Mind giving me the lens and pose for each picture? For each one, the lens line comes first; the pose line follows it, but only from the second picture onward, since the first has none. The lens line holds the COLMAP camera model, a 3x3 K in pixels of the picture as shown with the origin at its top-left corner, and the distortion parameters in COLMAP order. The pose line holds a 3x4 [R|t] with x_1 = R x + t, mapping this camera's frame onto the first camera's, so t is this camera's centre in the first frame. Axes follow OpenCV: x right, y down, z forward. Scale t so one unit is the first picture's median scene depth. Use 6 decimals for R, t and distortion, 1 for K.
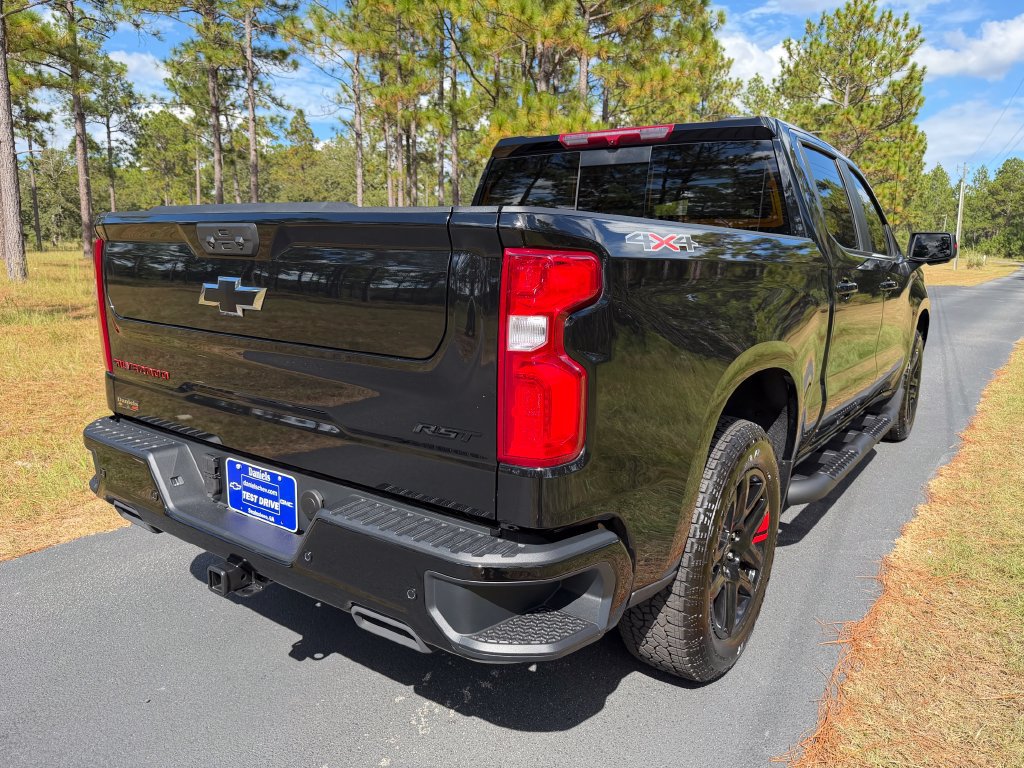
lens RADIAL K [[726.1, 0, 510.4], [0, 726.1, 390.3], [0, 0, 1]] dist [0.000119, -0.002864]
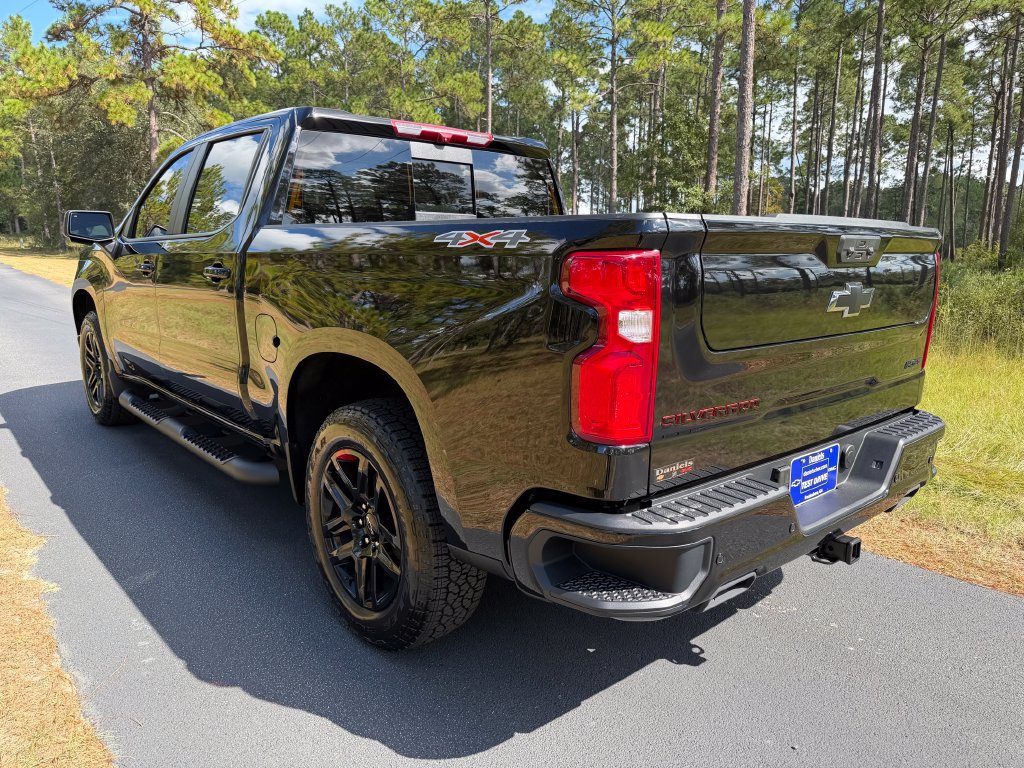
lens RADIAL K [[732.6, 0, 512.0], [0, 732.6, 384.0], [0, 0, 1]] dist [-0.001060, -0.004775]
pose [[0.241656, -0.197138, 0.950126, -0.873264], [0.171363, 0.972427, 0.158180, -0.147043], [-0.955111, 0.124591, 0.268775, 0.652613]]
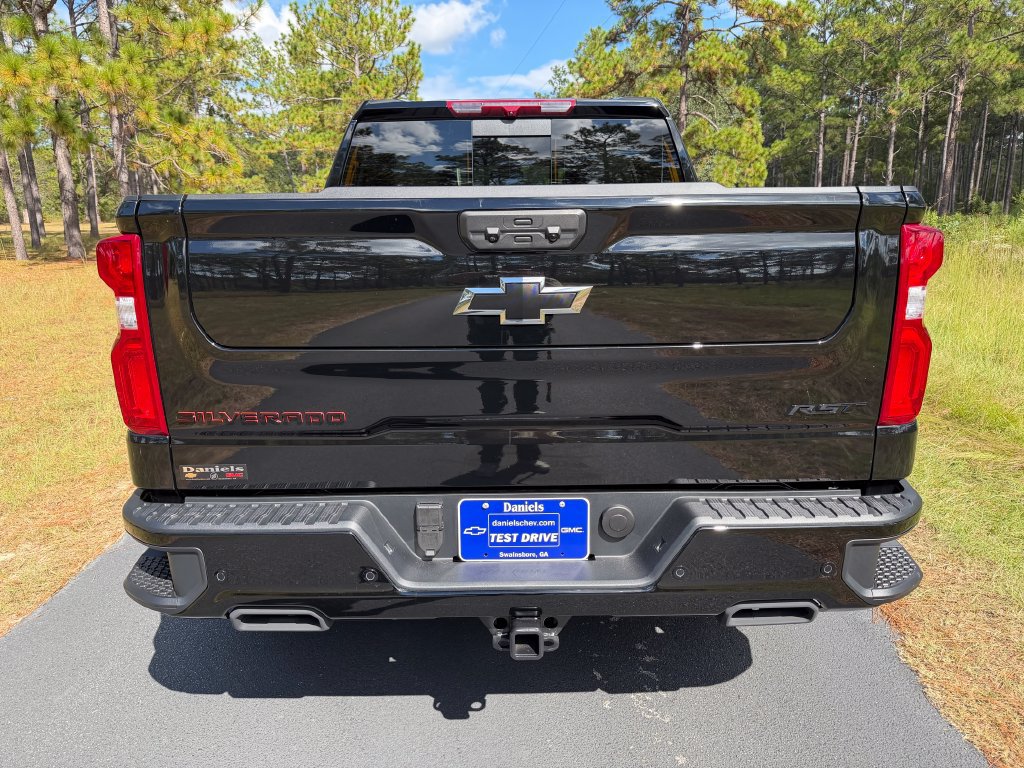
lens RADIAL K [[734.1, 0, 509.6], [0, 734.1, 389.6], [0, 0, 1]] dist [-0.008726, 0.002559]
pose [[0.810174, -0.162154, 0.563316, -0.470013], [0.138803, 0.986717, 0.084404, -0.053295], [-0.569520, 0.009808, 0.821919, 0.178581]]
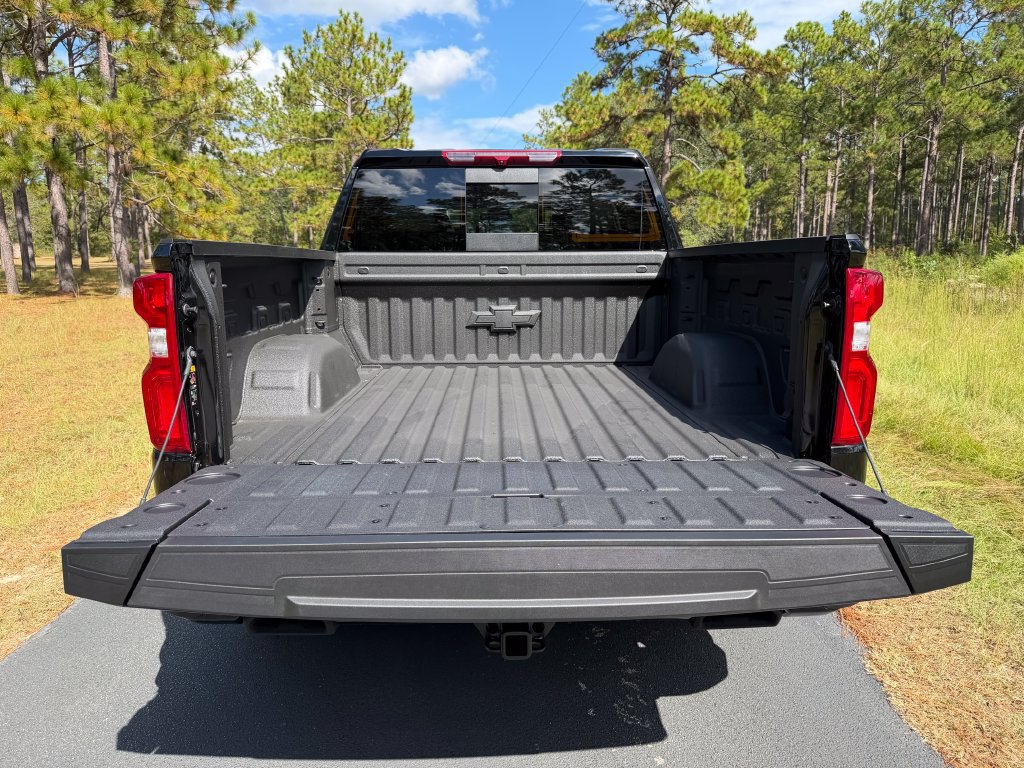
lens RADIAL K [[733.6, 0, 507.2], [0, 733.6, 381.9], [0, 0, 1]] dist [0.001992, -0.008281]
pose [[0.802910, -0.125799, 0.582676, -0.505129], [0.134890, 0.990466, 0.027966, -0.049364], [-0.580638, 0.056143, 0.812223, 0.134939]]
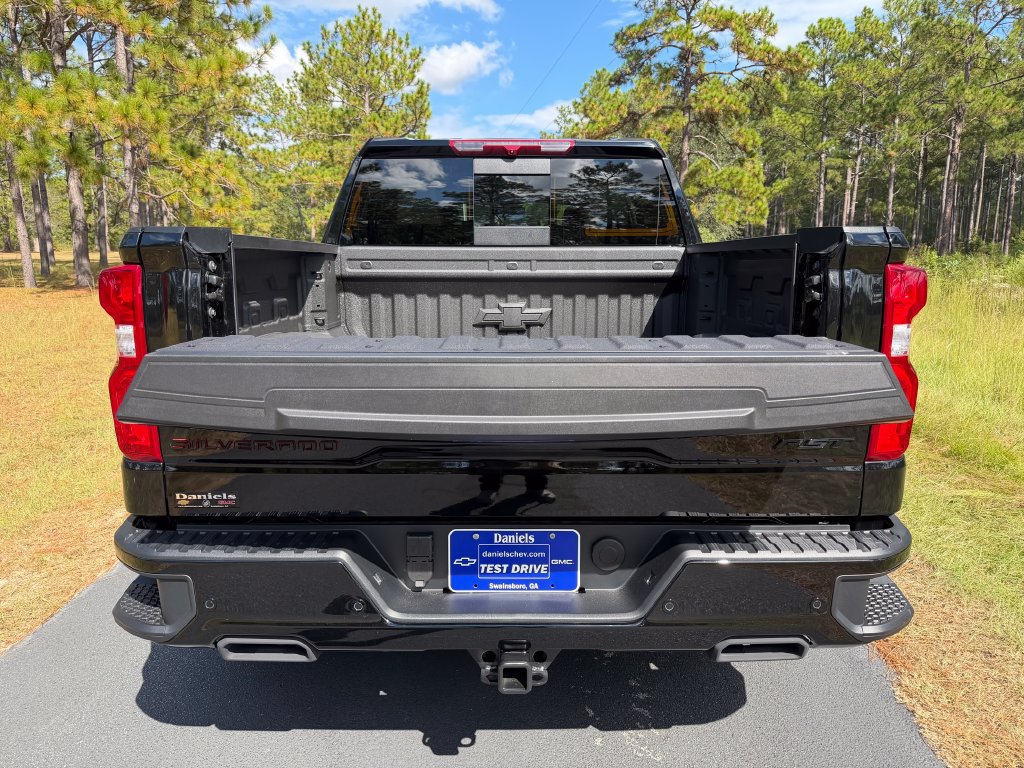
lens RADIAL K [[732.6, 0, 512.0], [0, 732.6, 384.0], [0, 0, 1]] dist [-0.001060, -0.004775]
pose [[0.812554, -0.122787, 0.569807, -0.467388], [0.126864, 0.991380, 0.032722, -0.051977], [-0.568913, 0.045699, 0.821127, 0.169309]]
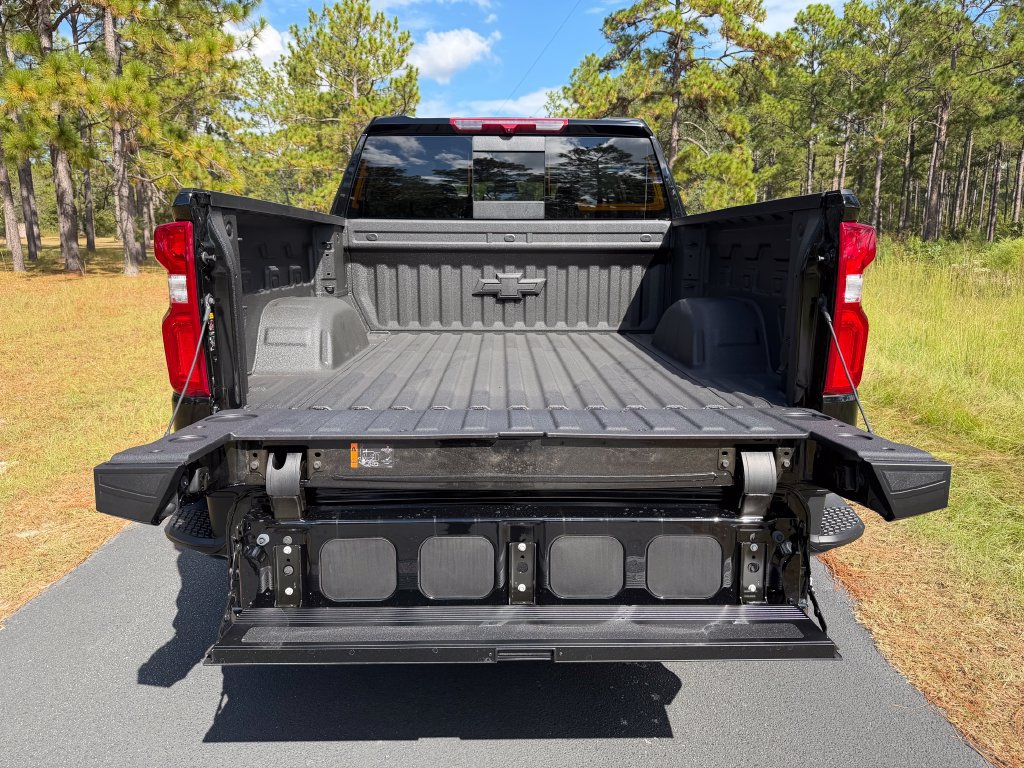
lens RADIAL K [[732.6, 0, 512.0], [0, 732.6, 384.0], [0, 0, 1]] dist [-0.001060, -0.004775]
pose [[0.803868, -0.133437, 0.579647, -0.521813], [0.127003, 0.990544, 0.051896, -0.023175], [-0.581090, 0.031899, 0.813214, 0.119199]]
